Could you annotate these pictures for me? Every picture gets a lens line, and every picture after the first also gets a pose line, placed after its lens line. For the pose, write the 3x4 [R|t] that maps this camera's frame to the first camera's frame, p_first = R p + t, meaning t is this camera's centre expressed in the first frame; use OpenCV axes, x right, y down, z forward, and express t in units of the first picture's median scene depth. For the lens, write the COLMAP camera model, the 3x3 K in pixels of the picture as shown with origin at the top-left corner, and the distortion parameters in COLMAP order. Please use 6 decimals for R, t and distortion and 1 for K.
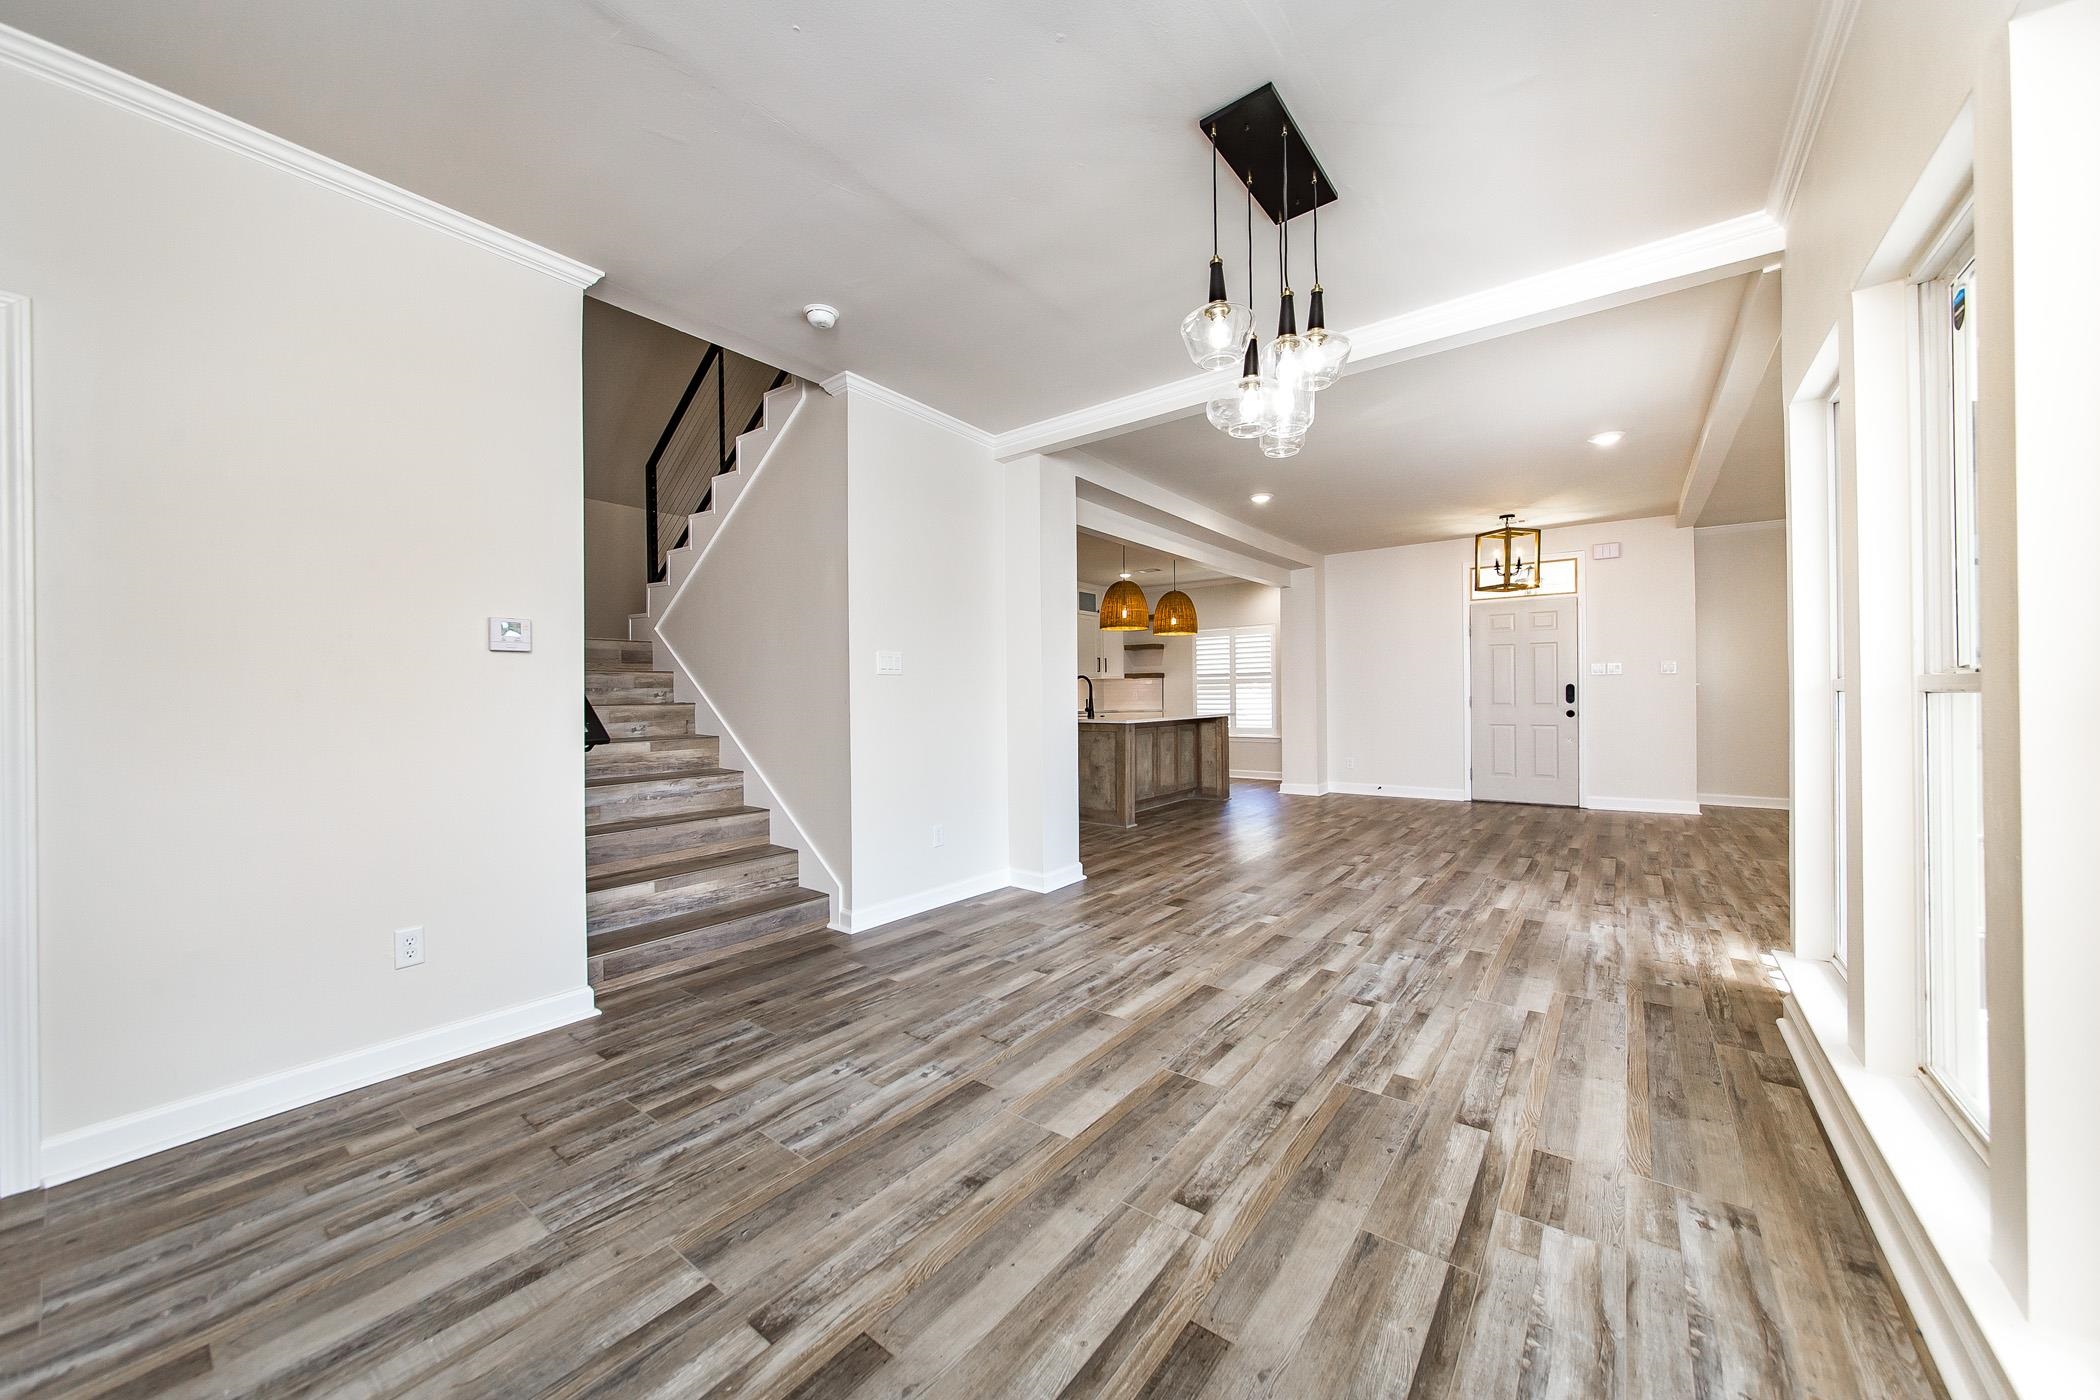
lens RADIAL K [[759.8, 0, 1033.2], [0, 759.8, 694.9], [0, 0, 1]] dist [-0.013812, 0.007362]
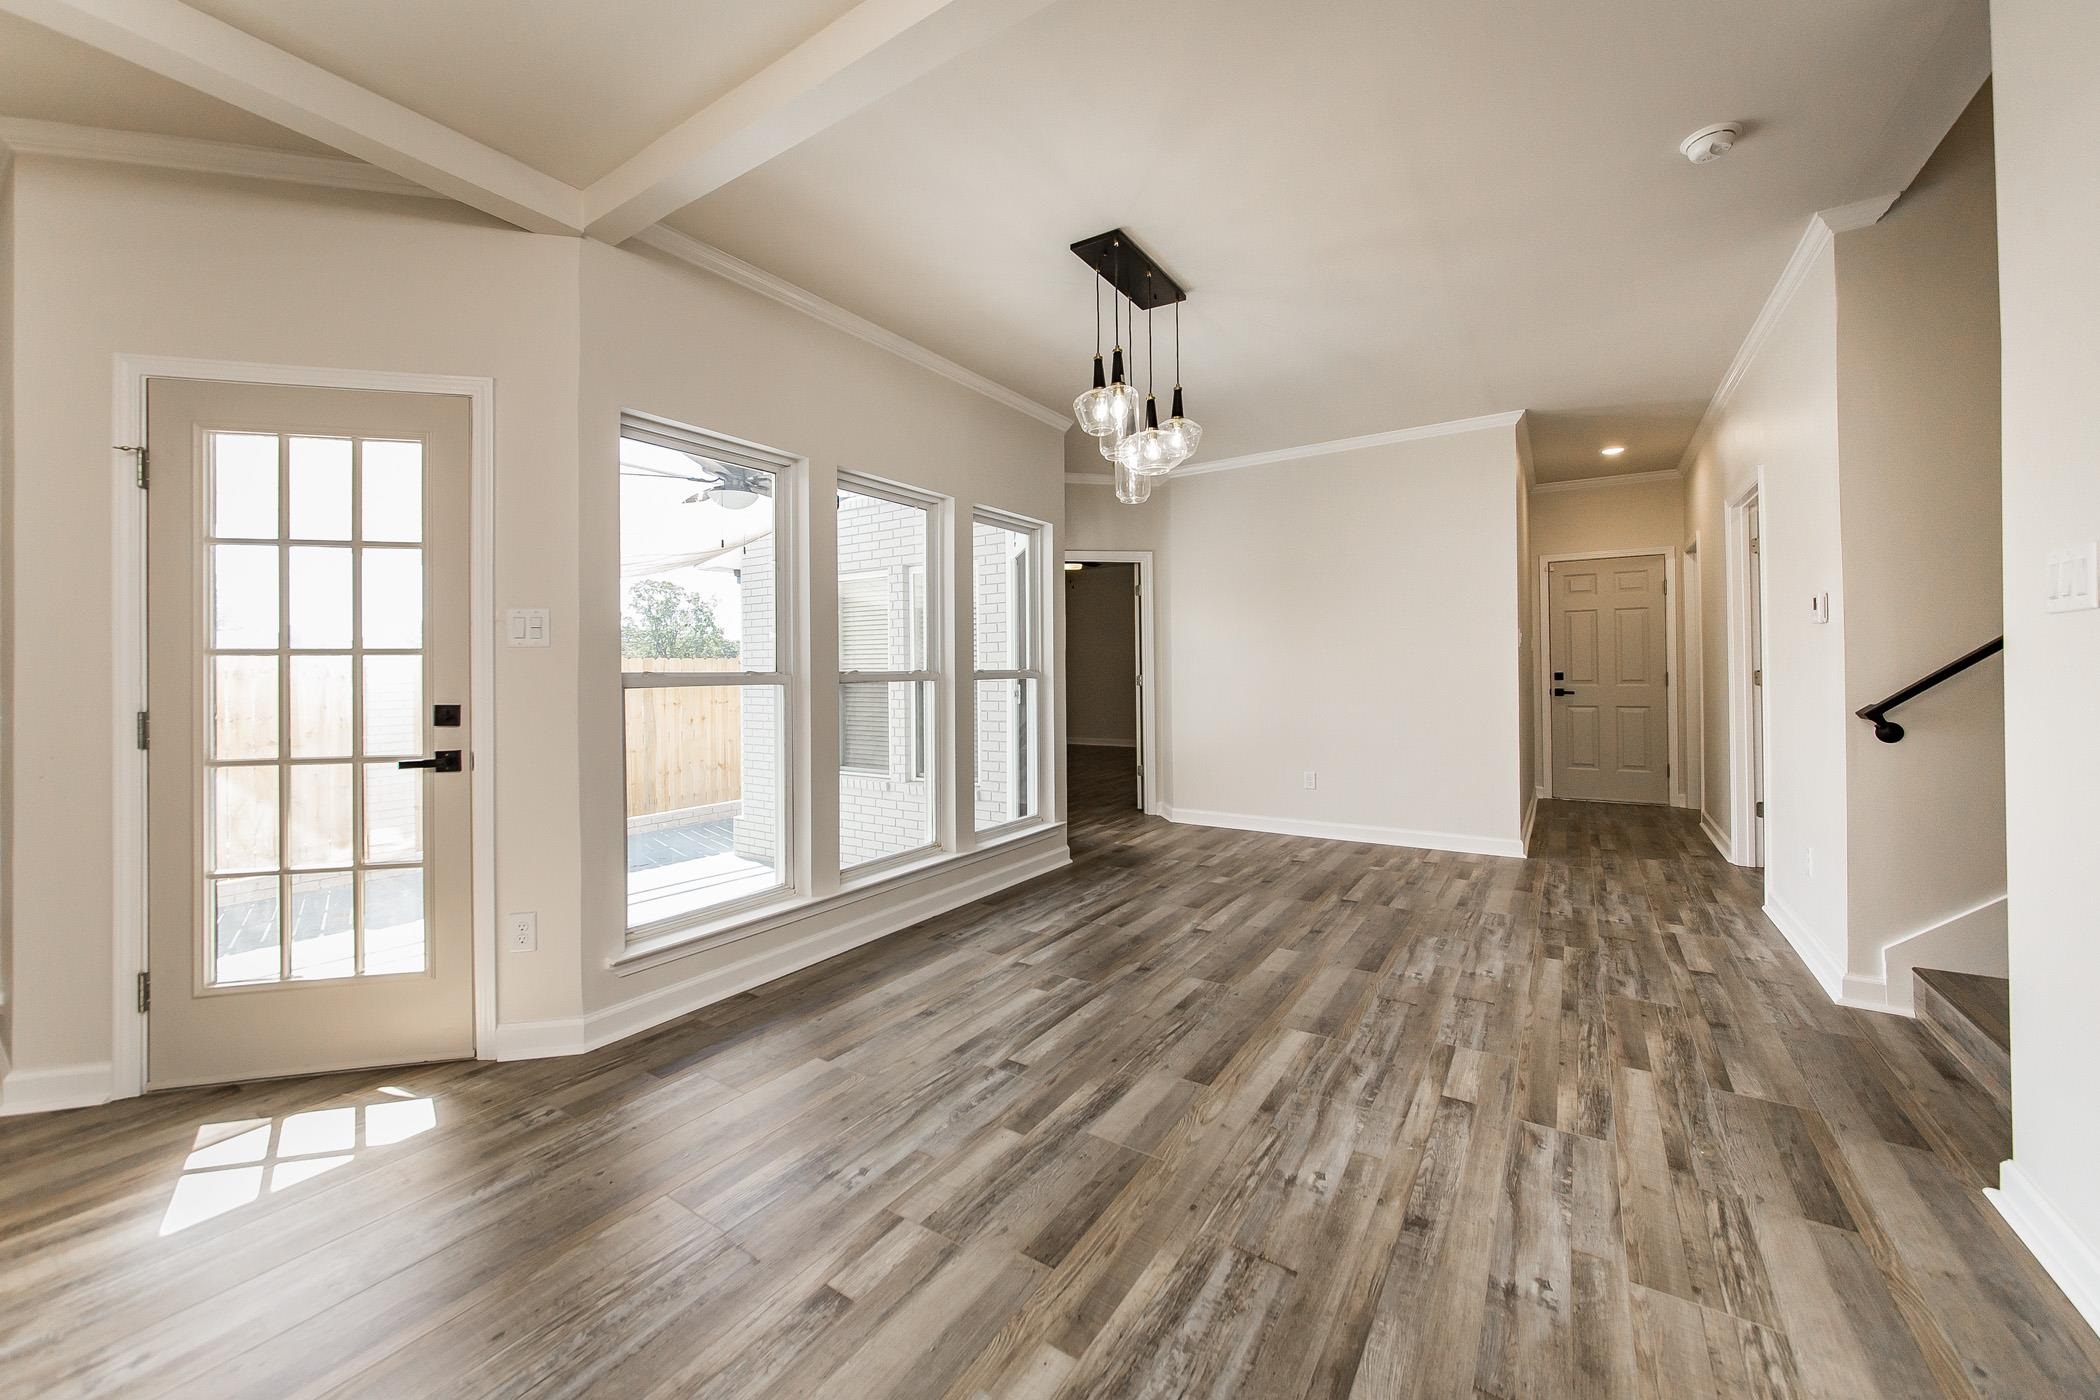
lens RADIAL K [[763.3, 0, 1051.7], [0, 763.3, 664.5], [0, 0, 1]] dist [-0.000060, -0.000149]
pose [[-0.997660, 0.021872, -0.064775, 0.435414], [0.022435, 0.999716, -0.007977, -0.014927], [0.064582, -0.009411, -0.997868, 1.807752]]
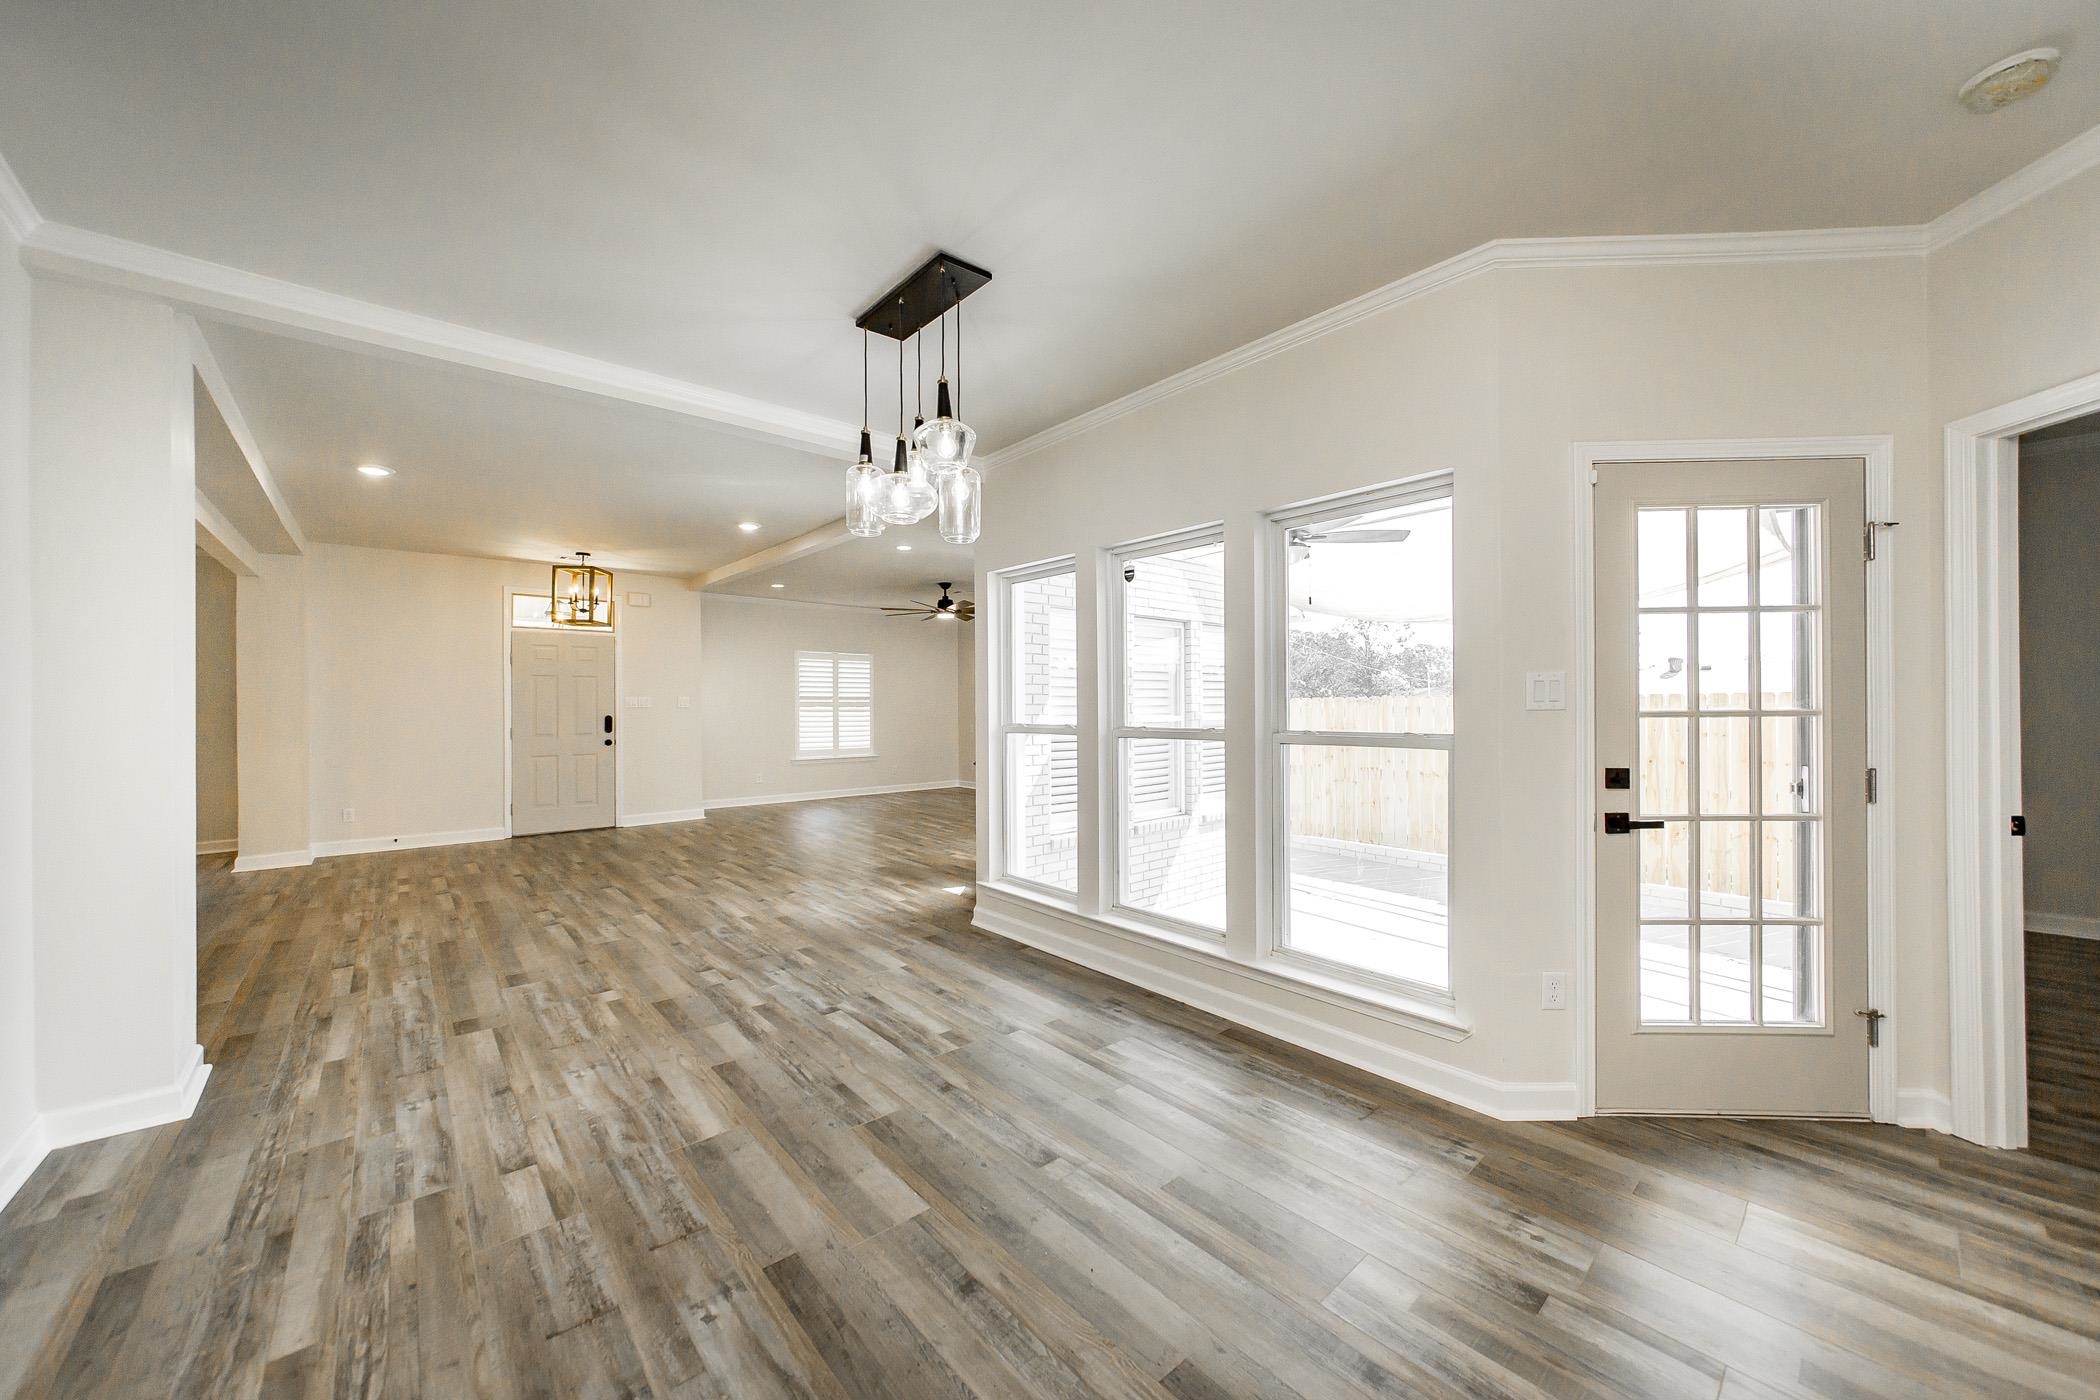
lens RADIAL K [[762.9, 0, 1051.1], [0, 762.9, 680.1], [0, 0, 1]] dist [-0.001075, -0.000023]
pose [[0.188637, 0.041681, 0.981162, -0.637552], [0.001983, 0.999081, -0.042823, -0.038636], [-0.982045, 0.010024, 0.188381, 0.451027]]
